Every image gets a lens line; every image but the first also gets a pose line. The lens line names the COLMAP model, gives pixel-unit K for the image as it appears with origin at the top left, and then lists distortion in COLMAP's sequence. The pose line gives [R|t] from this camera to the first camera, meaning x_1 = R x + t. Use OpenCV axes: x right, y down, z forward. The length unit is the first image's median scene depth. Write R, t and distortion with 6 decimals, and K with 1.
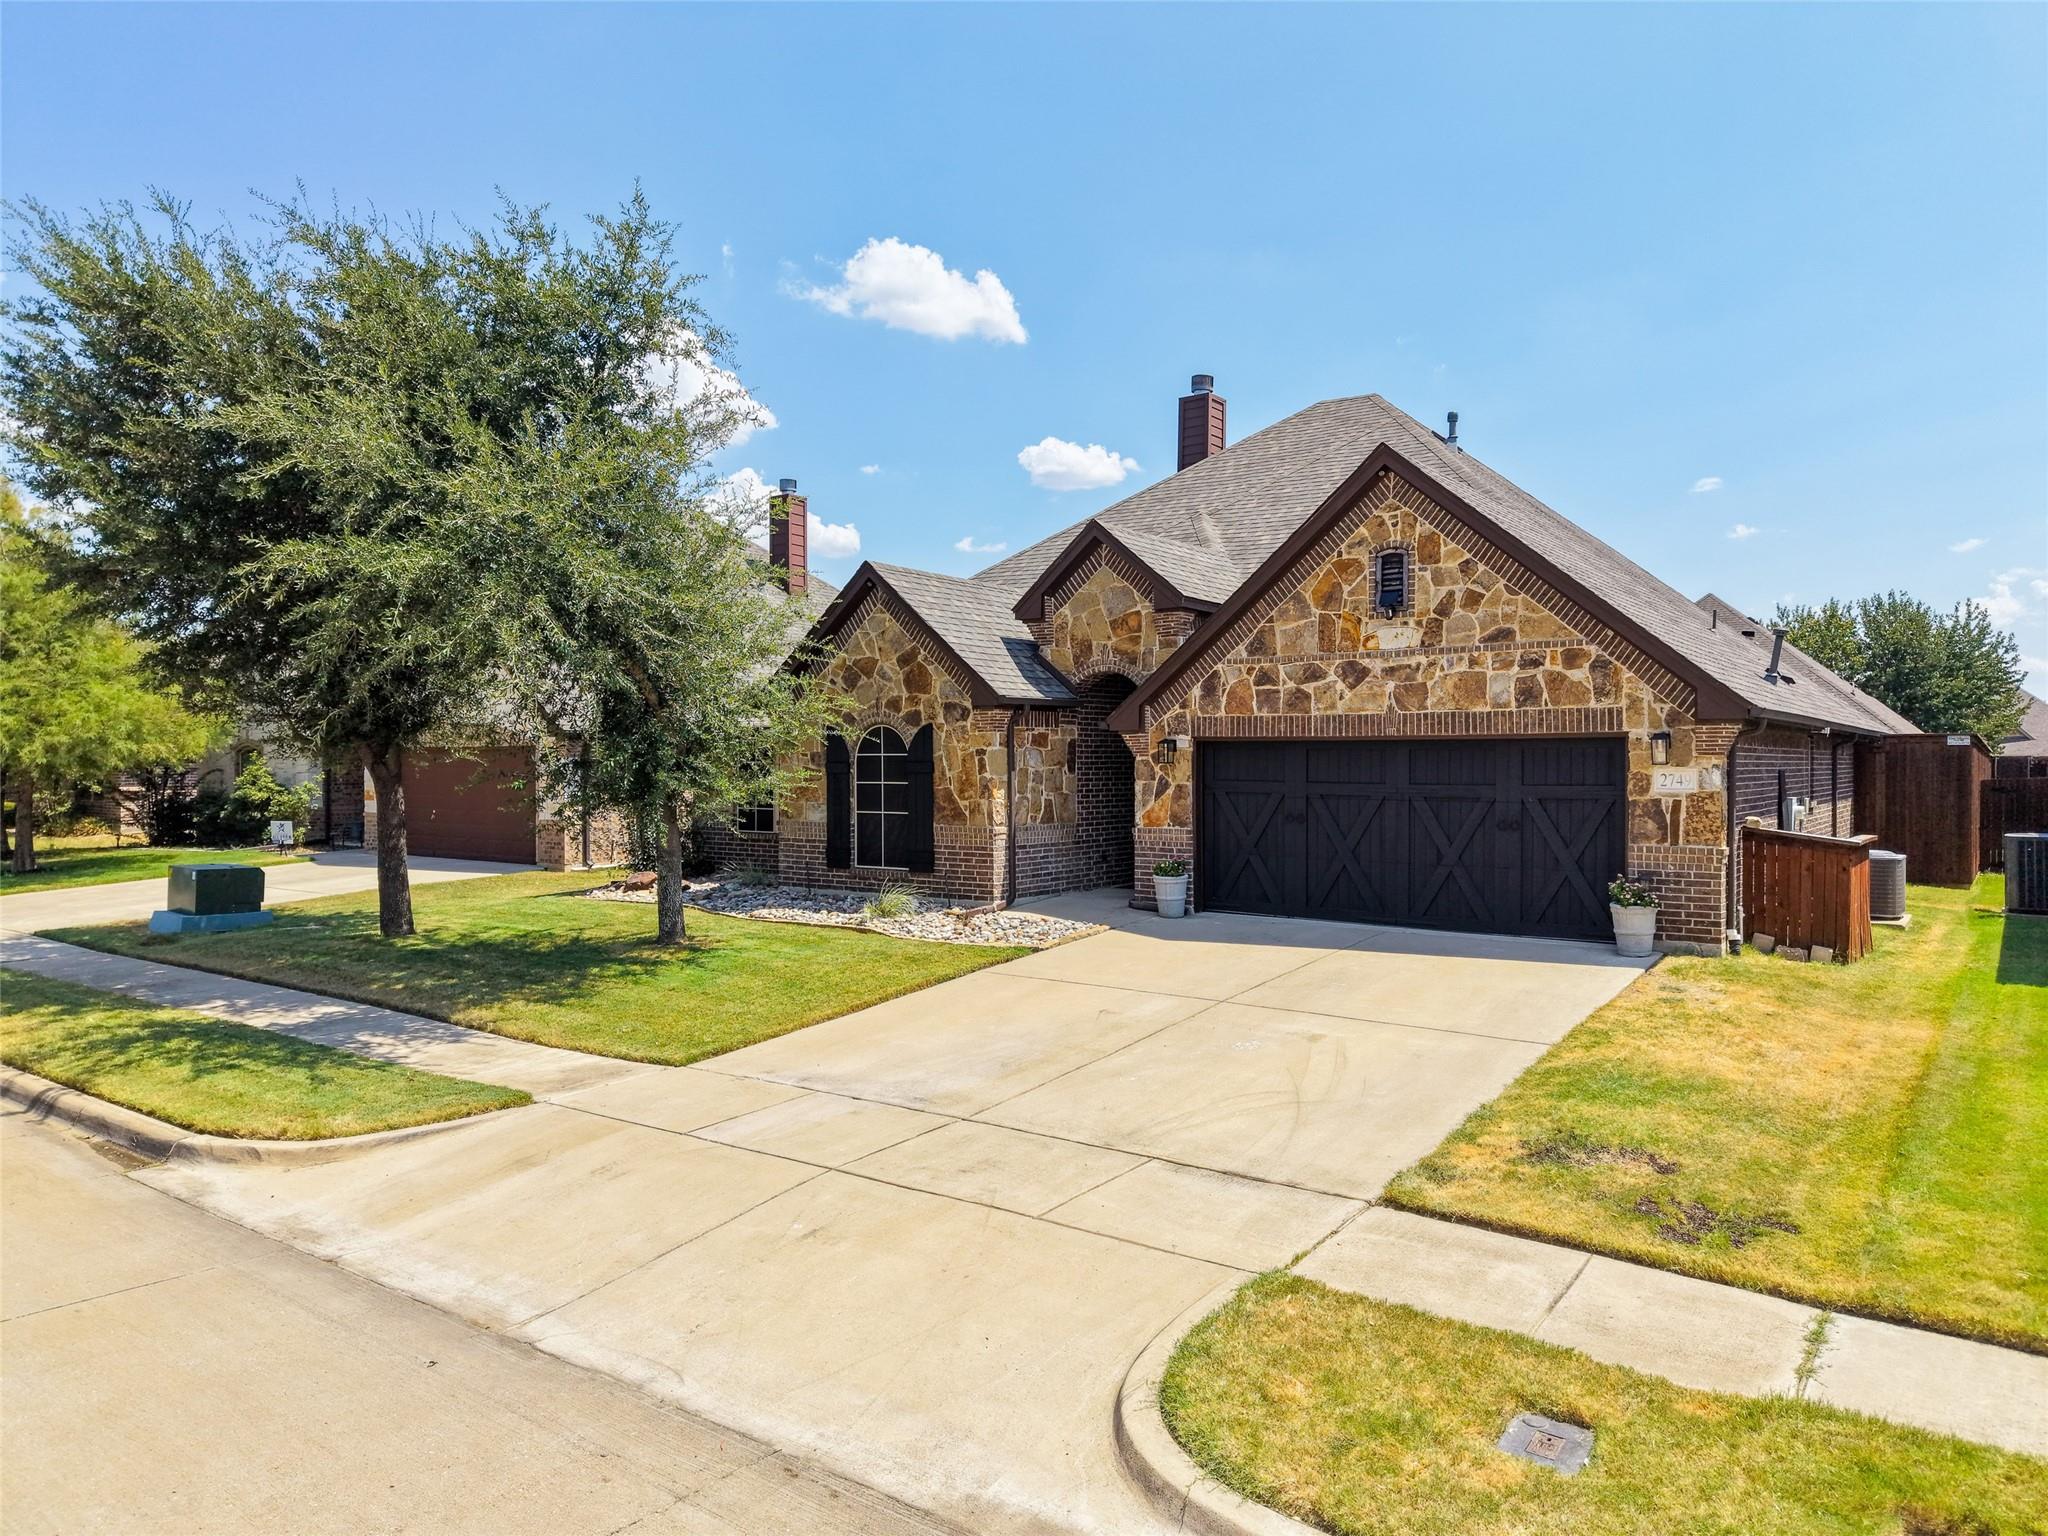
lens RADIAL K [[1389.5, 0, 1015.7], [0, 1389.5, 757.0], [0, 0, 1]] dist [0.042333, -0.038883]
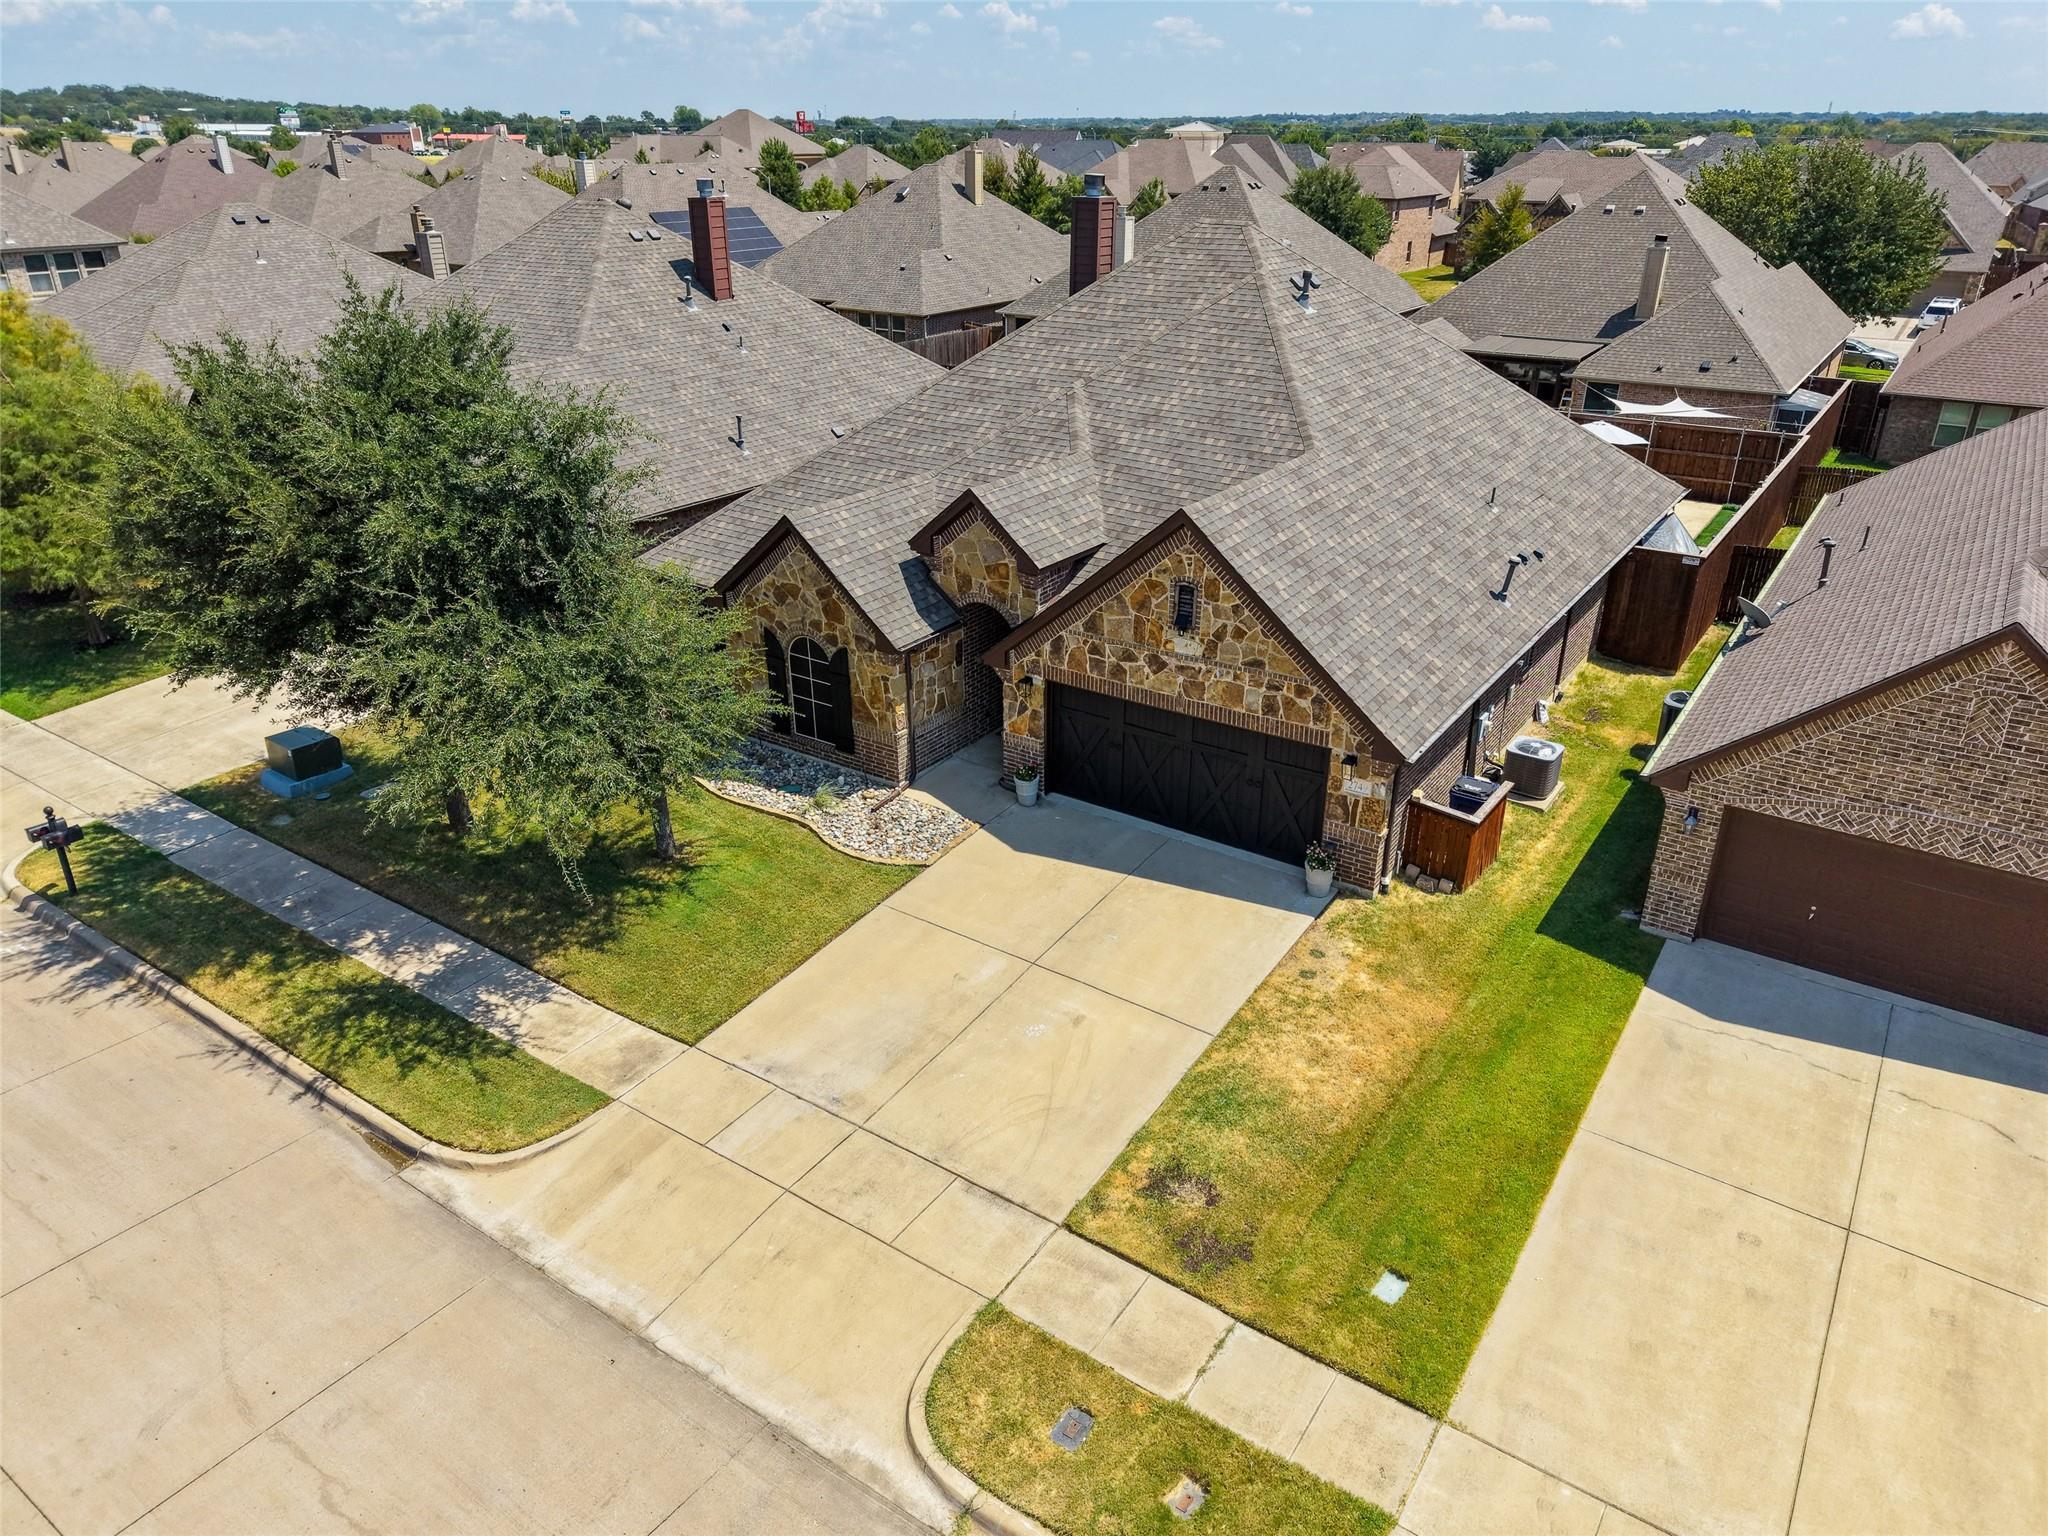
lens RADIAL K [[1389.5, 0, 1012.7], [0, 1389.5, 768.3], [0, 0, 1]] dist [0.042333, -0.038883]
pose [[0.999661, -0.016423, 0.020216, 0.078266], [0.006658, 0.911495, 0.411257, -0.539879], [-0.025181, -0.410983, 0.911295, -0.267934]]
